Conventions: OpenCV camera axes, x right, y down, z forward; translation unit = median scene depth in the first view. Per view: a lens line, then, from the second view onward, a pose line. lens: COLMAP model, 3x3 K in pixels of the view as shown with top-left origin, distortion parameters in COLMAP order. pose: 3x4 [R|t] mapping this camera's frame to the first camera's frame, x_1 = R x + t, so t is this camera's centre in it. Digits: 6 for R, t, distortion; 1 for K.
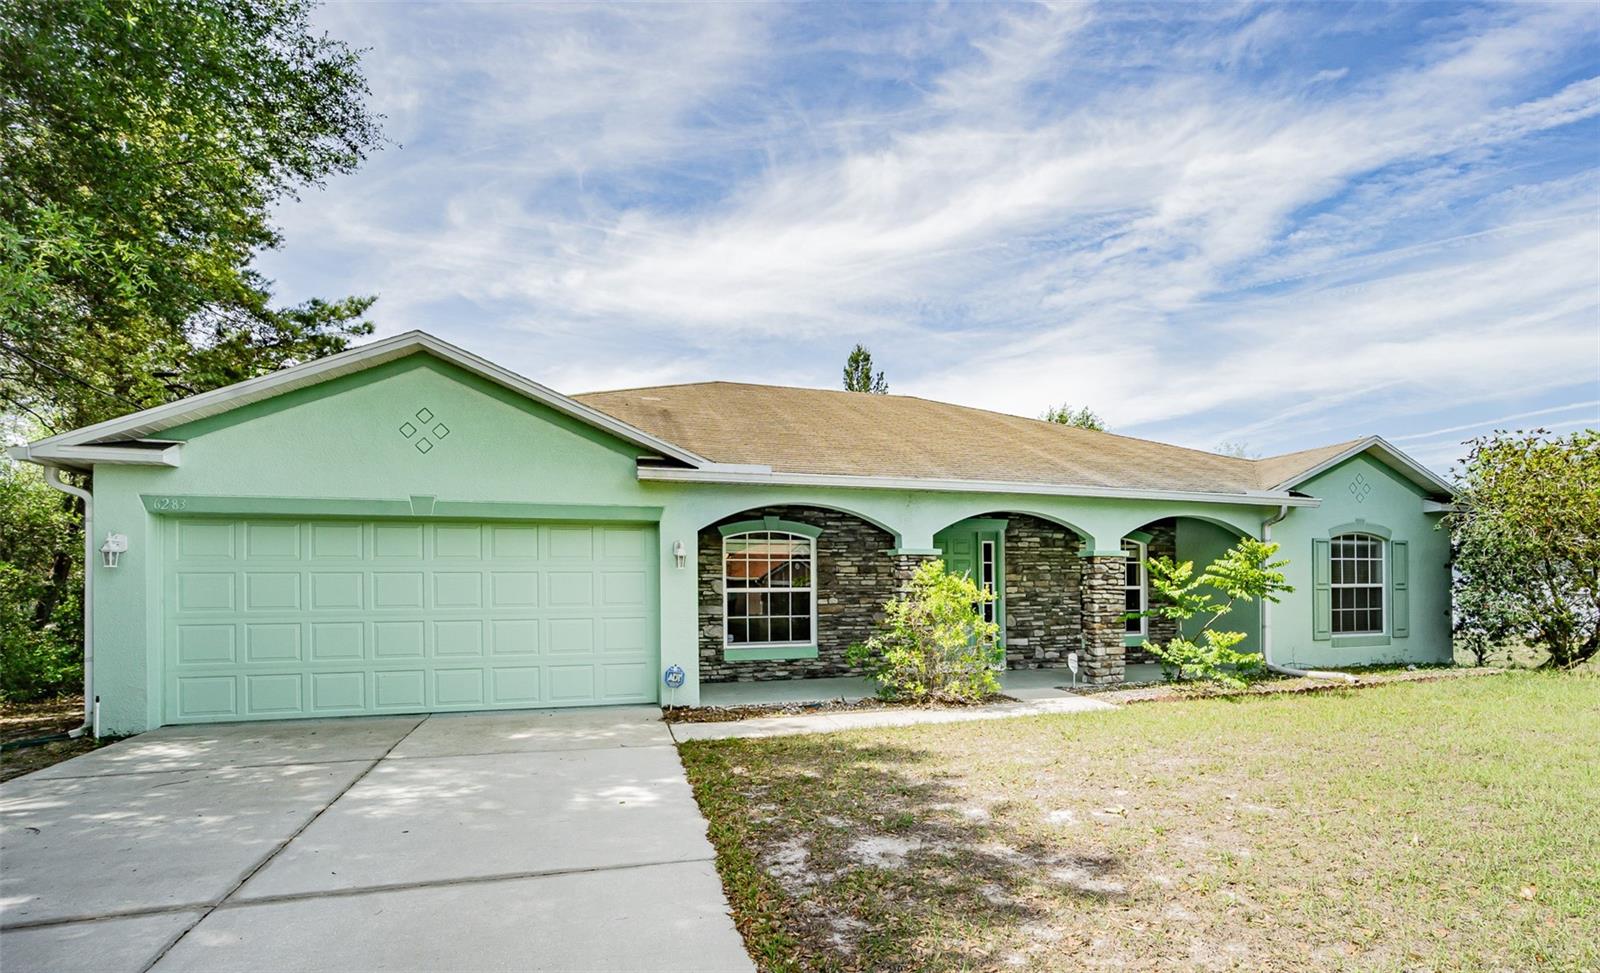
lens RADIAL K [[728.6, 0, 872.7], [0, 728.6, 542.5], [0, 0, 1]] dist [-0.035839, 0.000256]
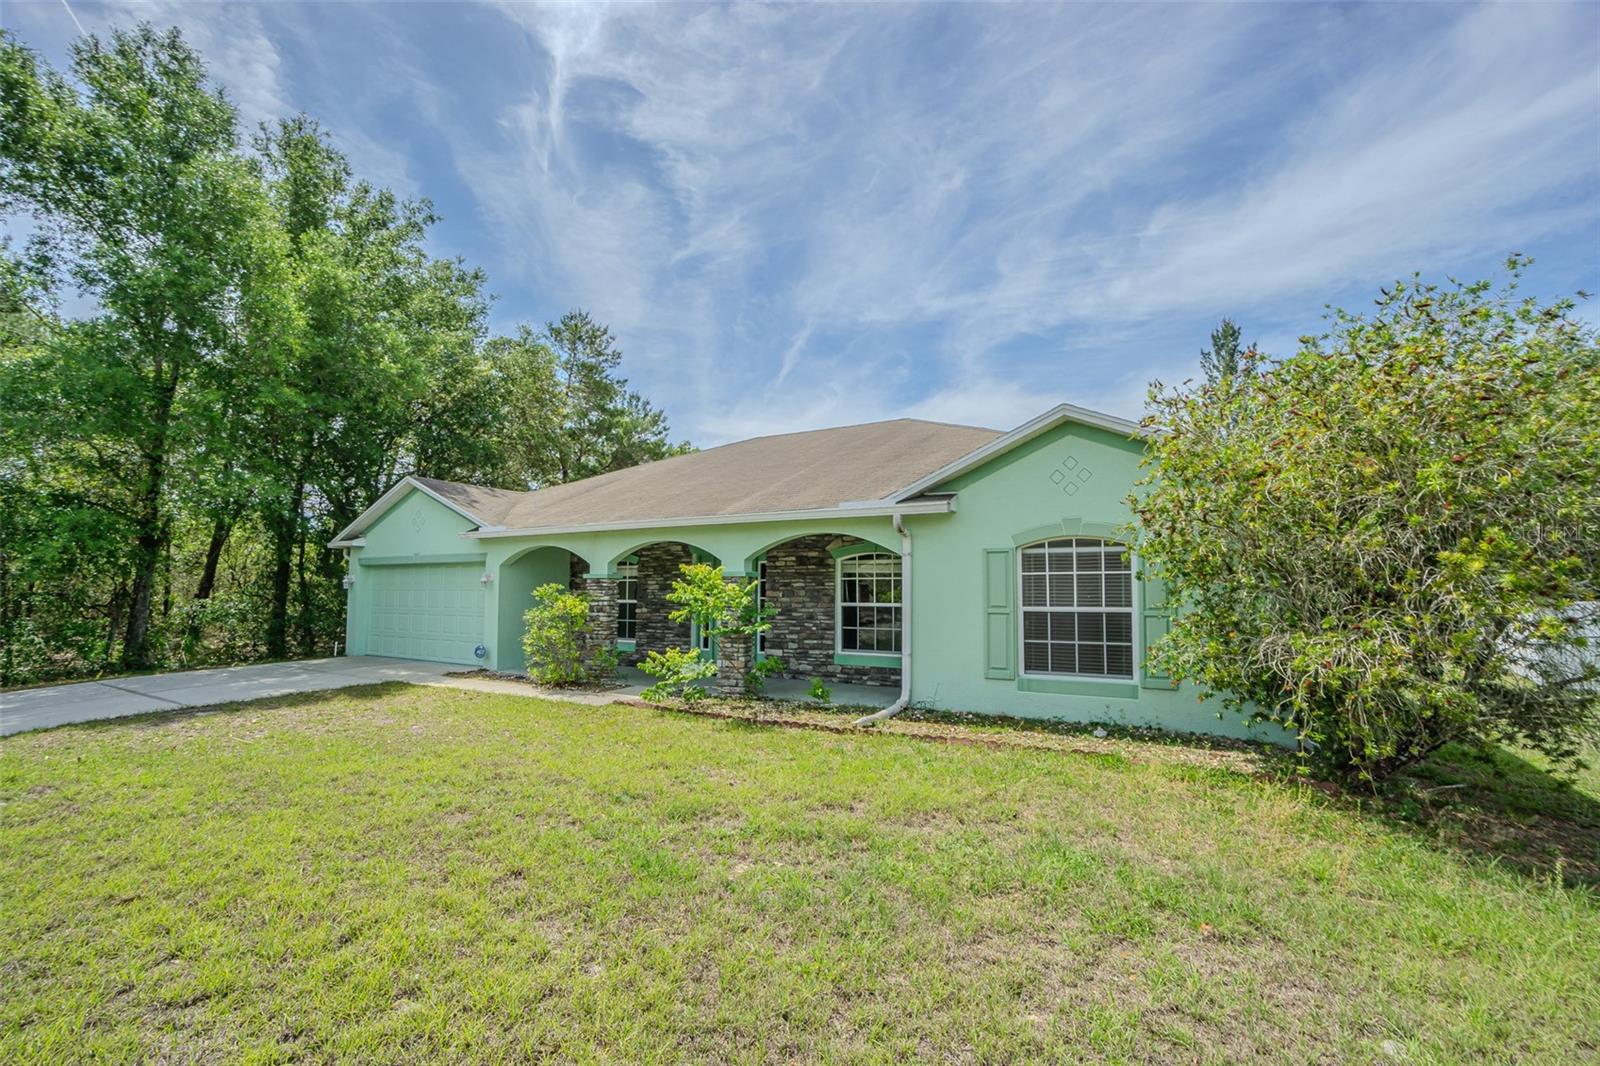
lens RADIAL K [[697.7, 0, 800.0], [0, 697.7, 533.0], [0, 0, 1]] dist [-0.000565, -0.000190]
pose [[0.661743, -0.056351, -0.747610, 1.001935], [0.039741, 0.998406, -0.040078, 0.000333], [0.748677, -0.003190, 0.662927, 0.322901]]
